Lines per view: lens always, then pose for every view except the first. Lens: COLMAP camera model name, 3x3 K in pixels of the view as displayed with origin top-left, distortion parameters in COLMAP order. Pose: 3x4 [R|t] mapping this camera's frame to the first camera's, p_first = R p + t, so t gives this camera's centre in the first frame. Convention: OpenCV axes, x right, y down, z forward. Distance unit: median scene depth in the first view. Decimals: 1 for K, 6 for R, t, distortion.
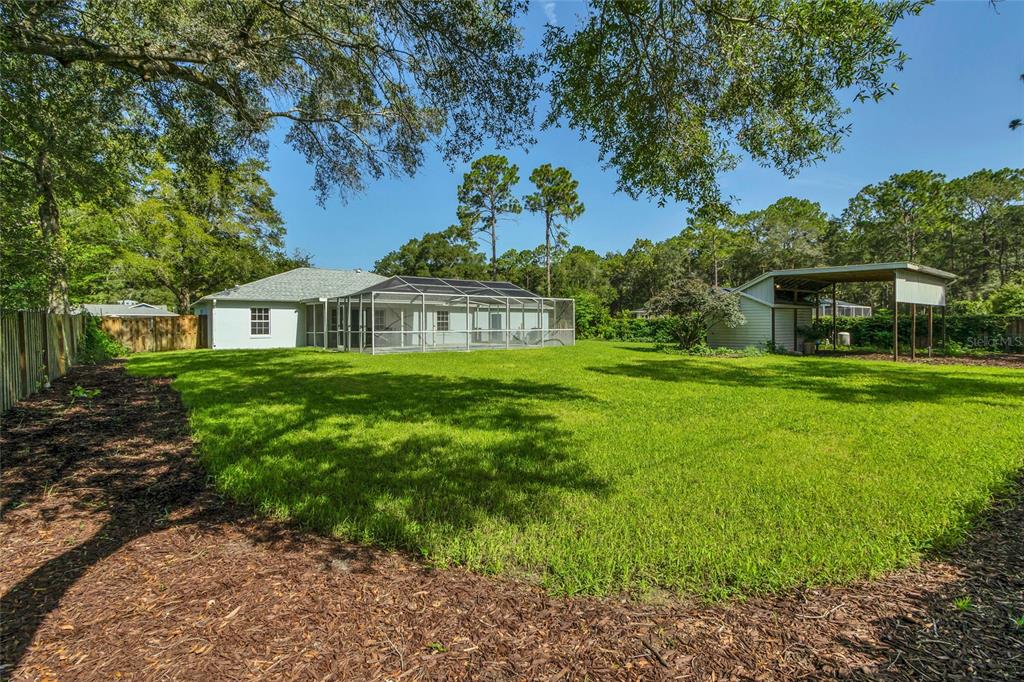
lens RADIAL K [[483.8, 0, 509.6], [0, 483.8, 326.4], [0, 0, 1]] dist [0.000080, -0.000212]
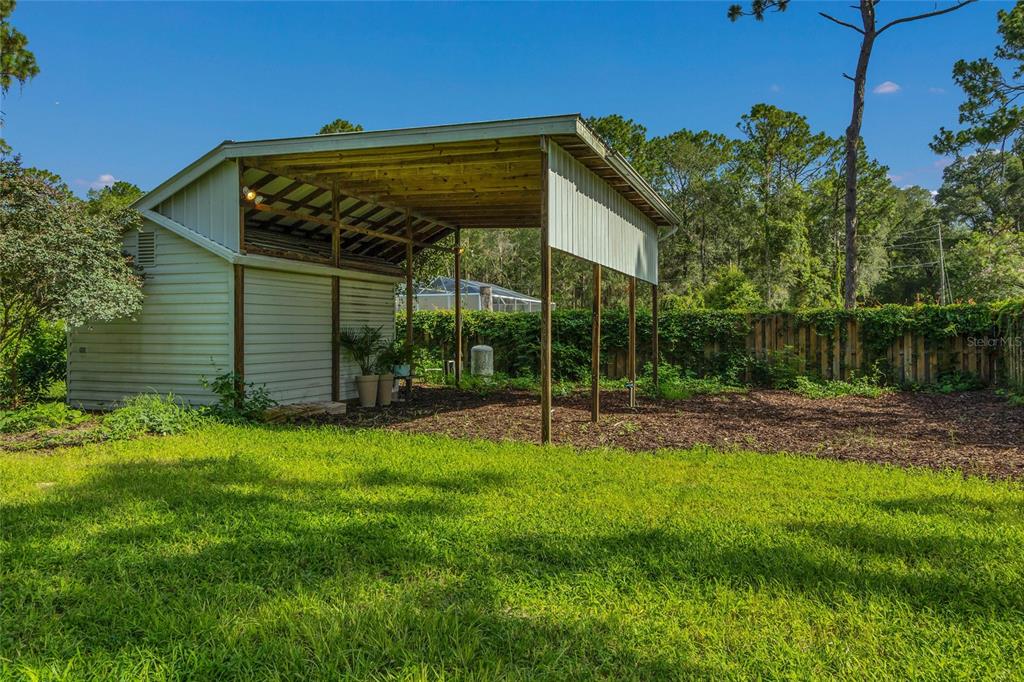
lens RADIAL K [[768.3, 0, 512.8], [0, 768.3, 338.9], [0, 0, 1]] dist [-0.001675, -0.000374]
pose [[0.844314, 0.001536, 0.535846, 0.324787], [-0.003823, 0.999988, 0.003157, 0.004000], [-0.535834, -0.004714, 0.844310, 0.376338]]
